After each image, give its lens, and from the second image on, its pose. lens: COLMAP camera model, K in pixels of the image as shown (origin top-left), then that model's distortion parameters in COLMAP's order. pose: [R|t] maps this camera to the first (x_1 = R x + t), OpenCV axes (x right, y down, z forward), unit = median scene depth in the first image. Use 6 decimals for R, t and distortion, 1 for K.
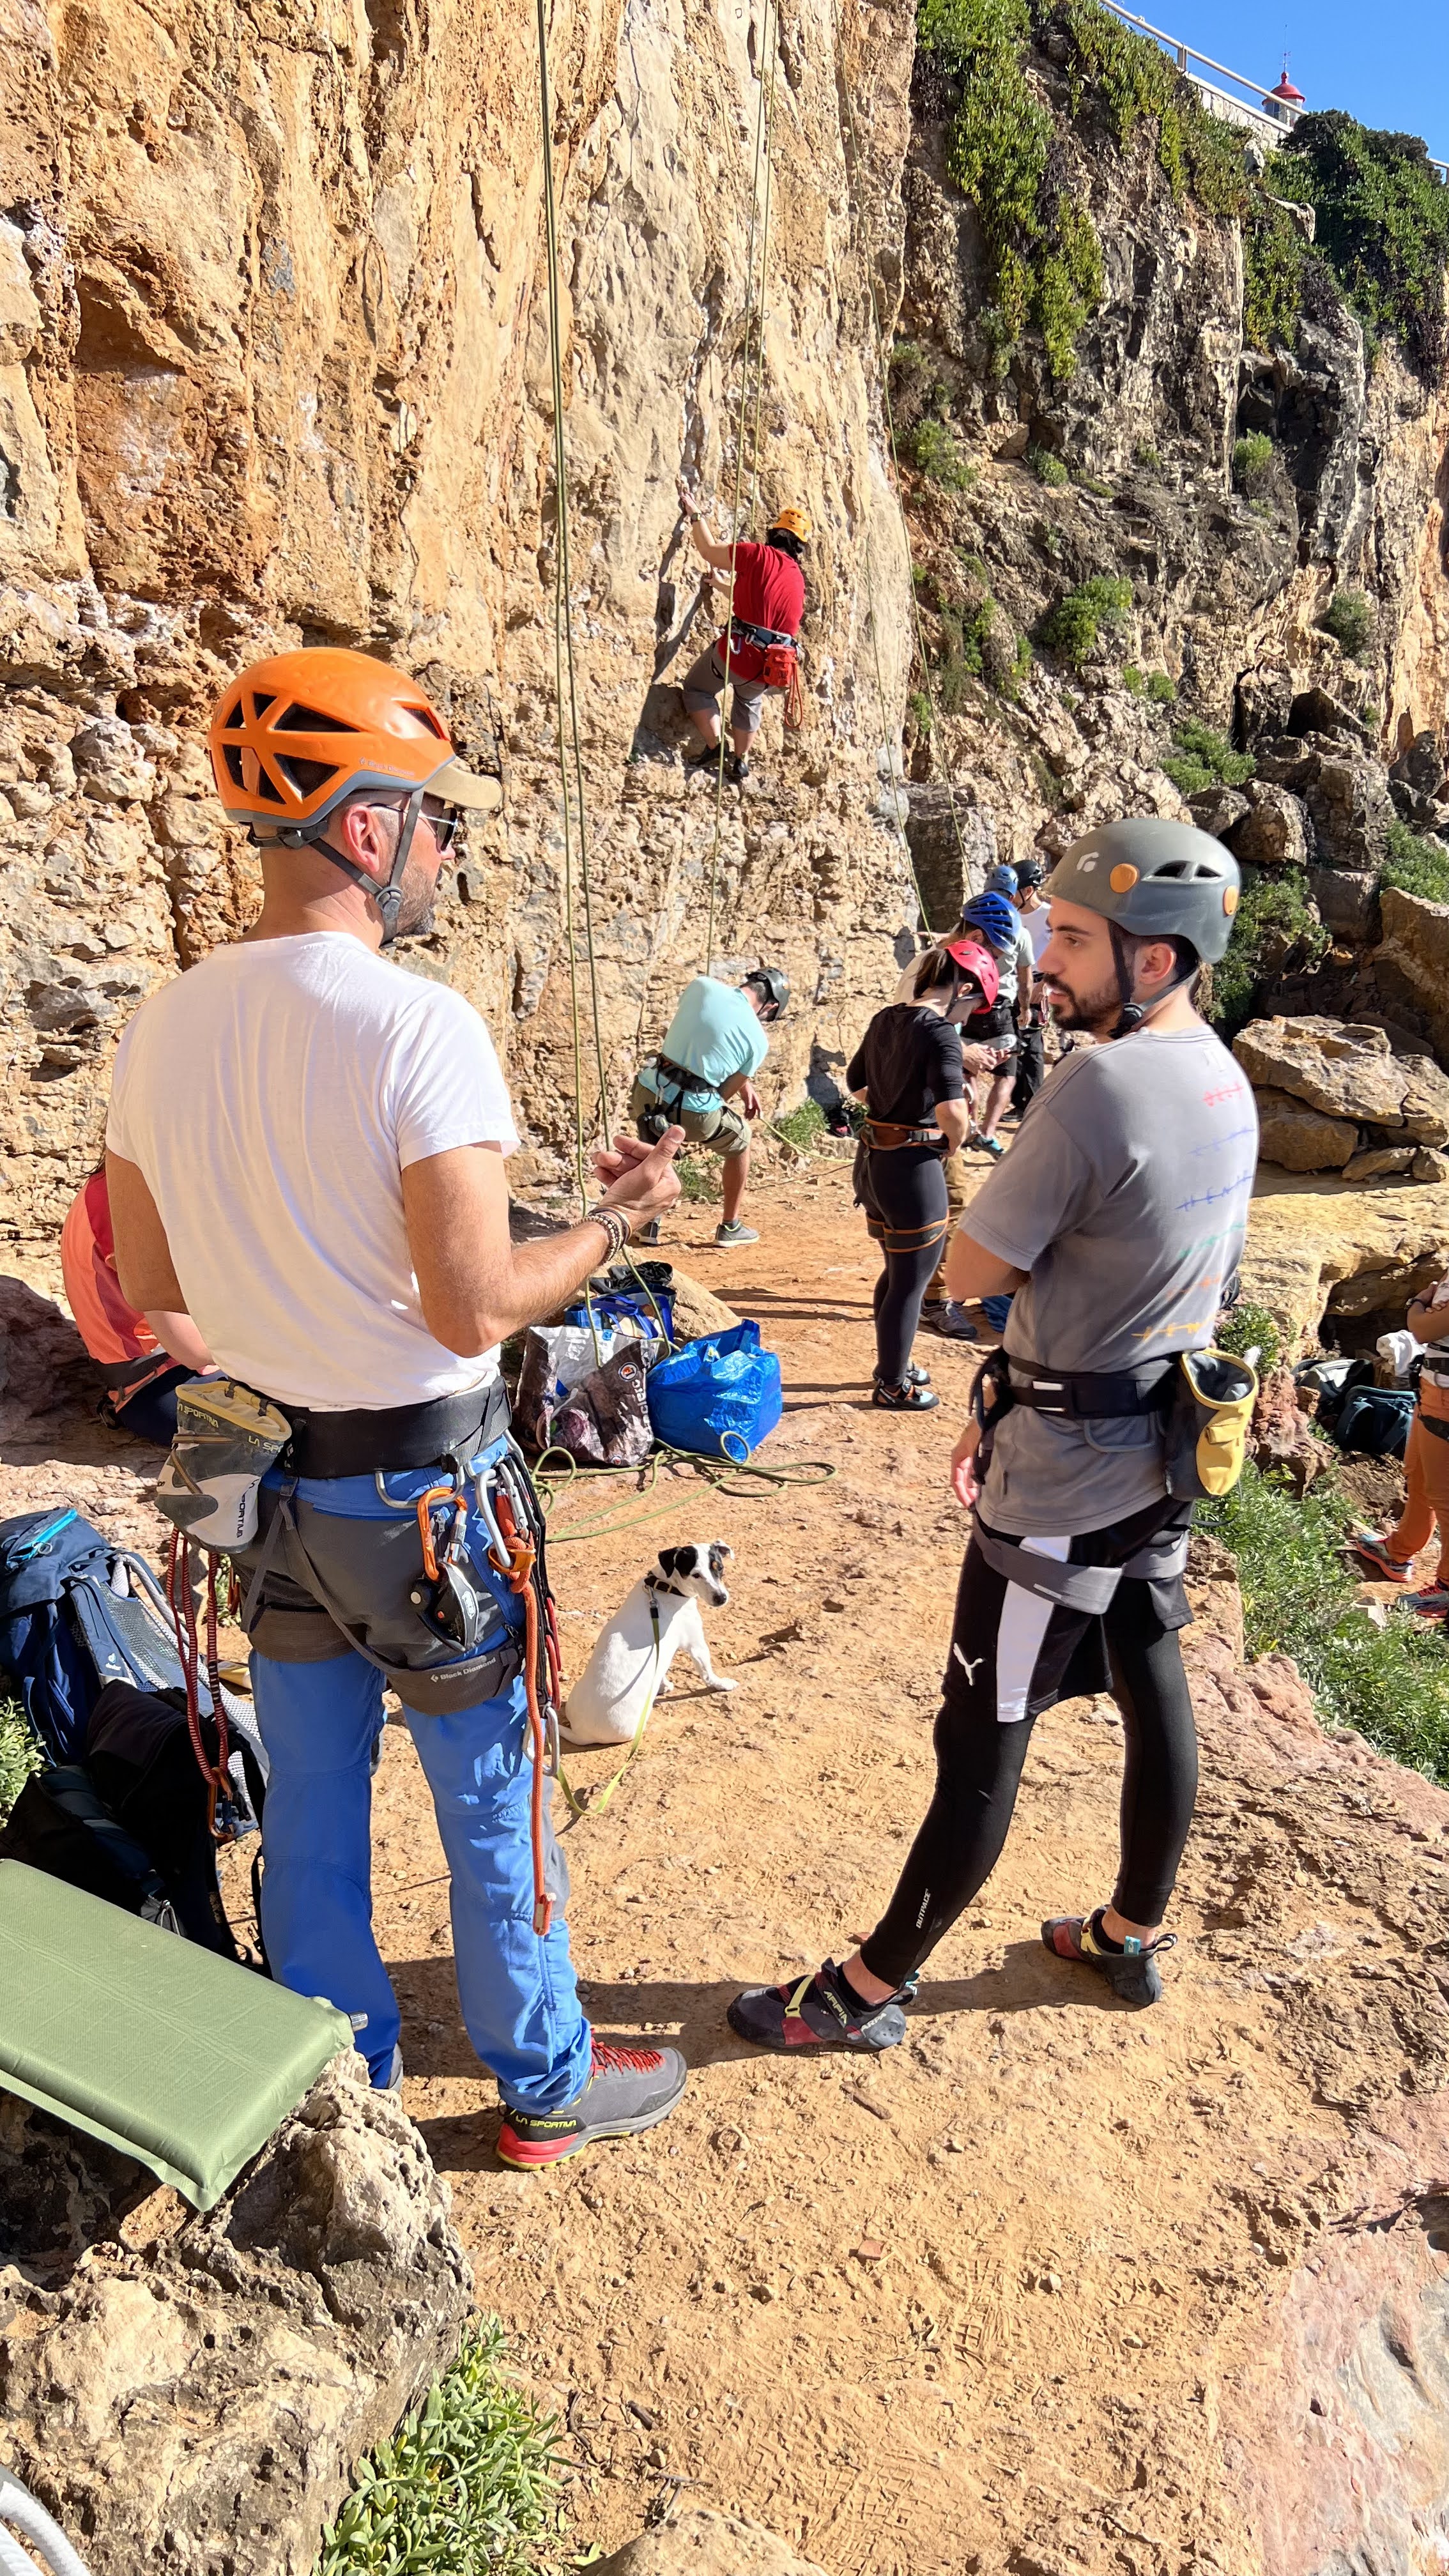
lens RADIAL K [[1968.0, 0, 724.3], [0, 1968.0, 1290.2], [0, 0, 1]] dist [0.062540, -0.060595]
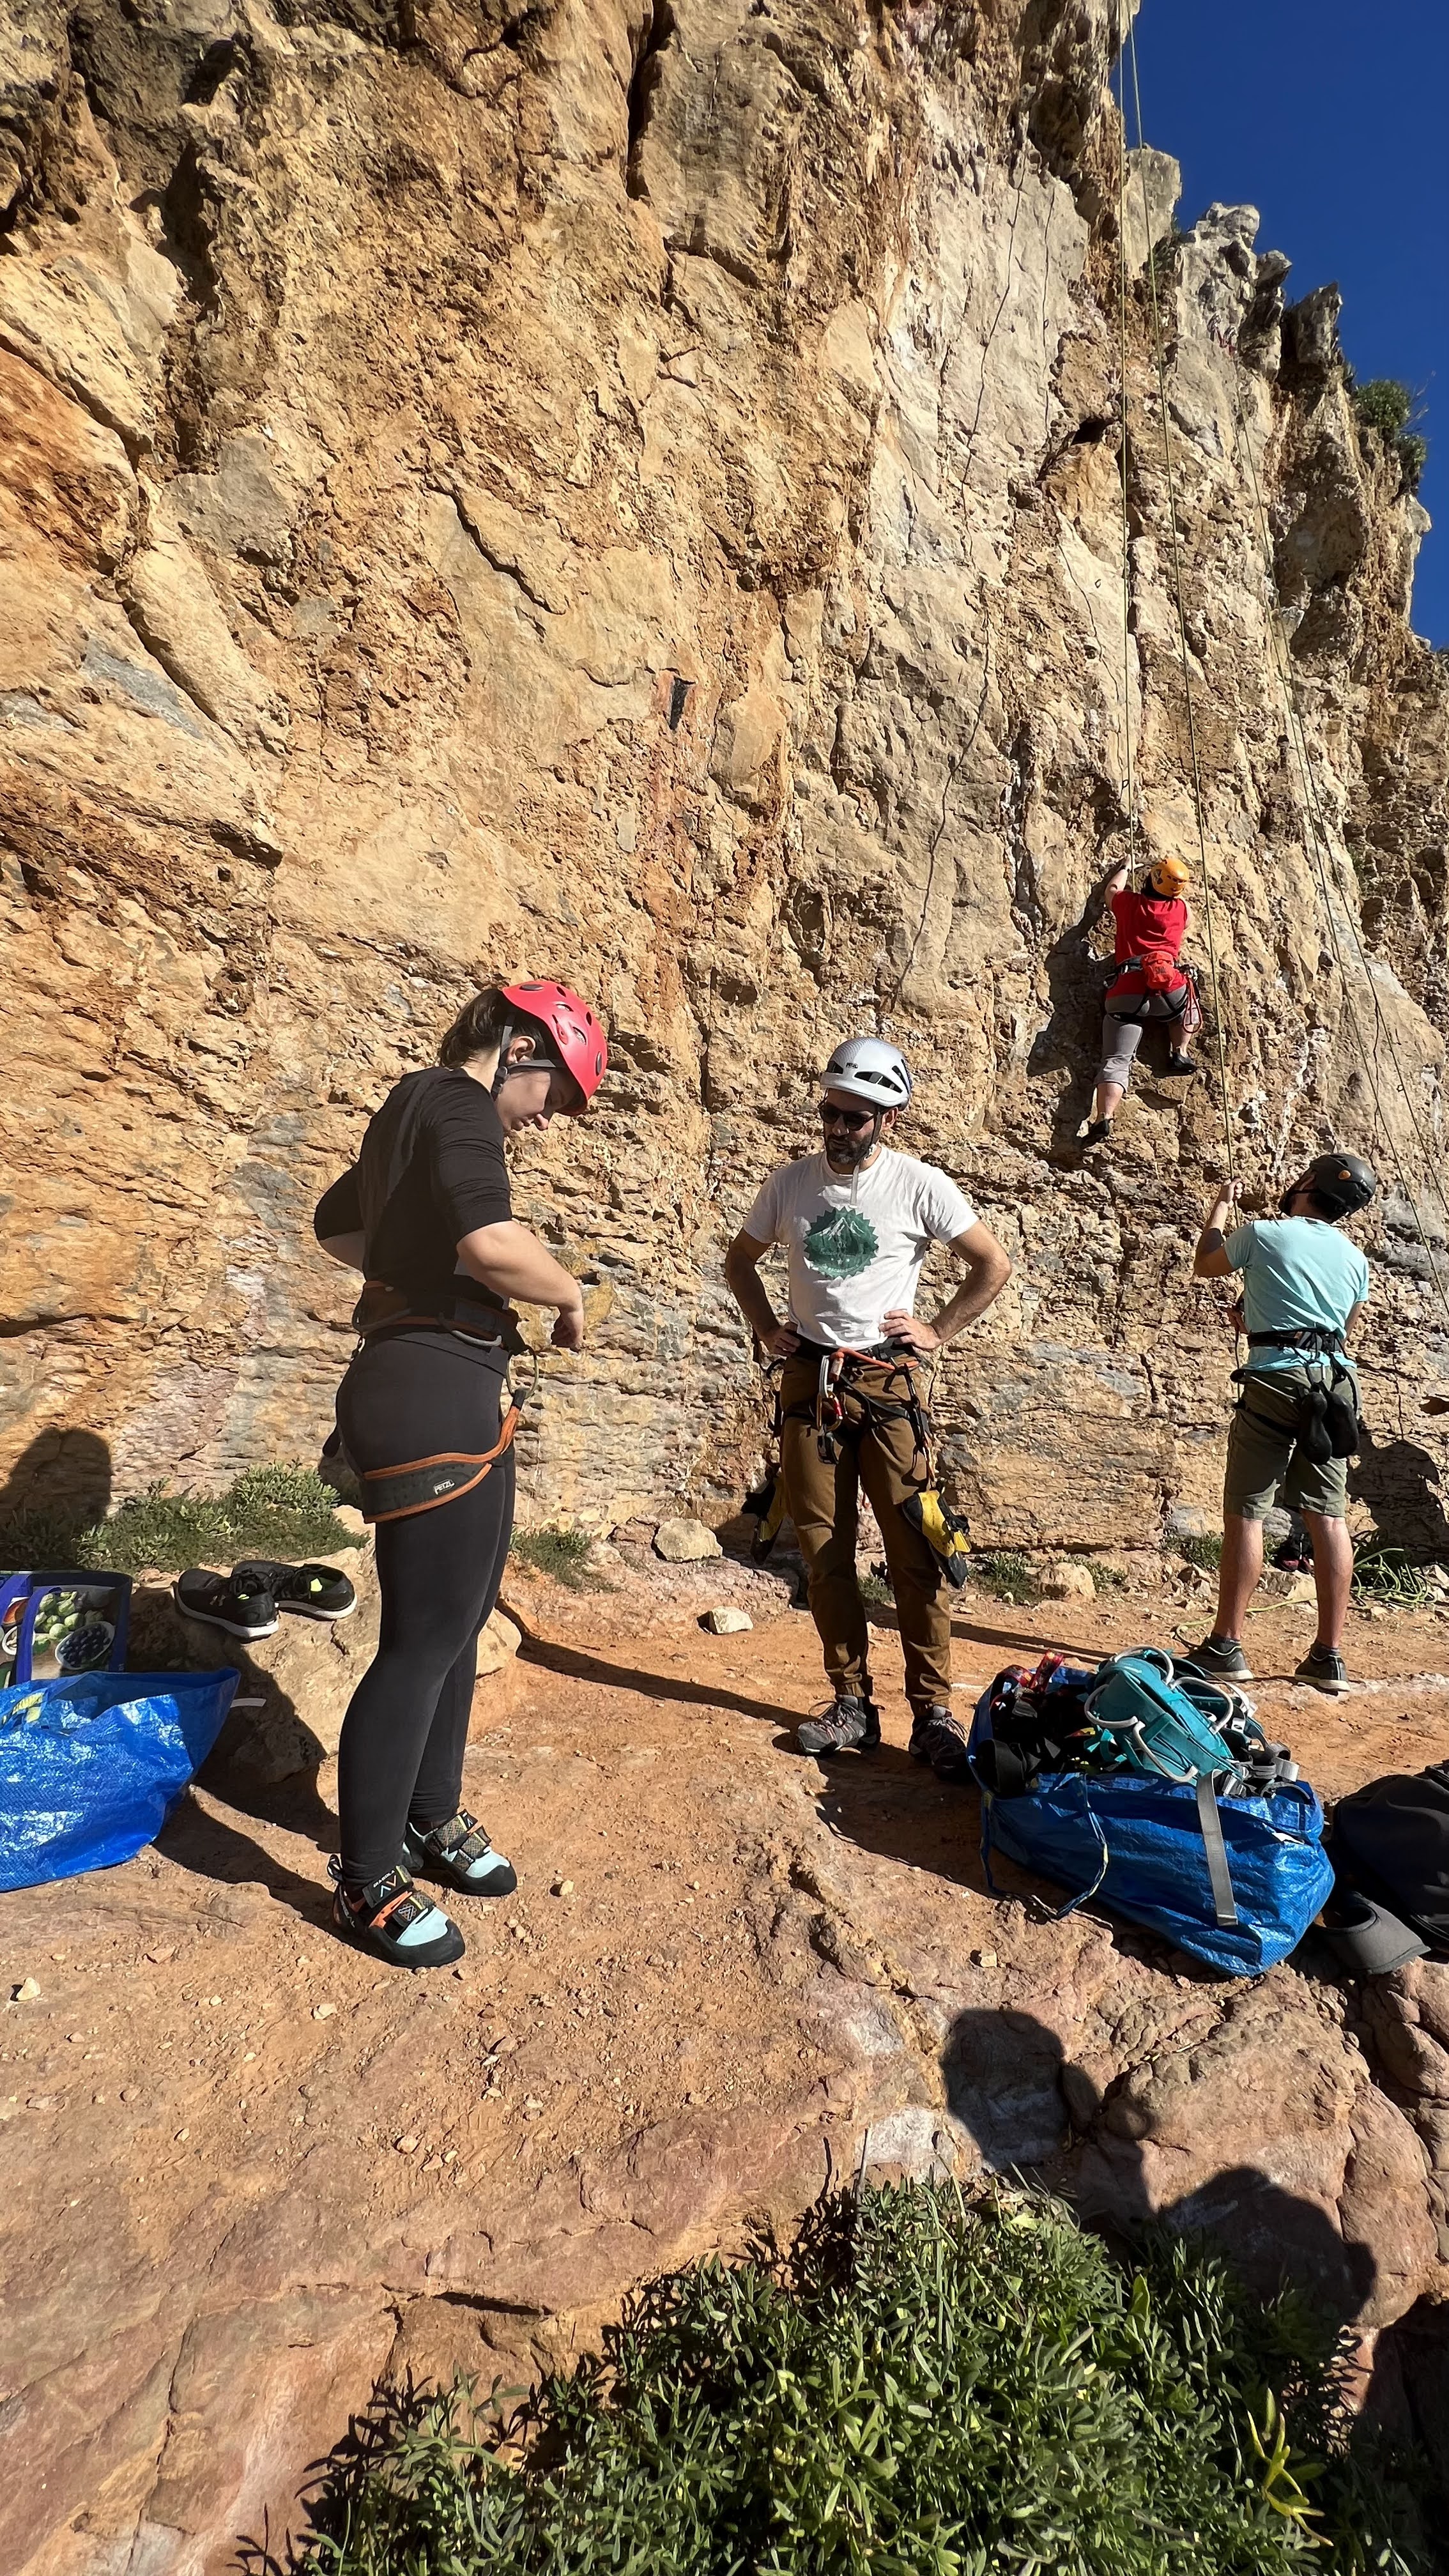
lens RADIAL K [[1027.5, 0, 727.1], [0, 1027.5, 1276.0], [0, 0, 1]] dist [-0.000377, -0.000045]
pose [[0.764809, -0.056375, -0.641786, 0.193360], [-0.180784, 0.937361, -0.297778, -0.019588], [0.618372, 0.343768, 0.706710, 0.521792]]
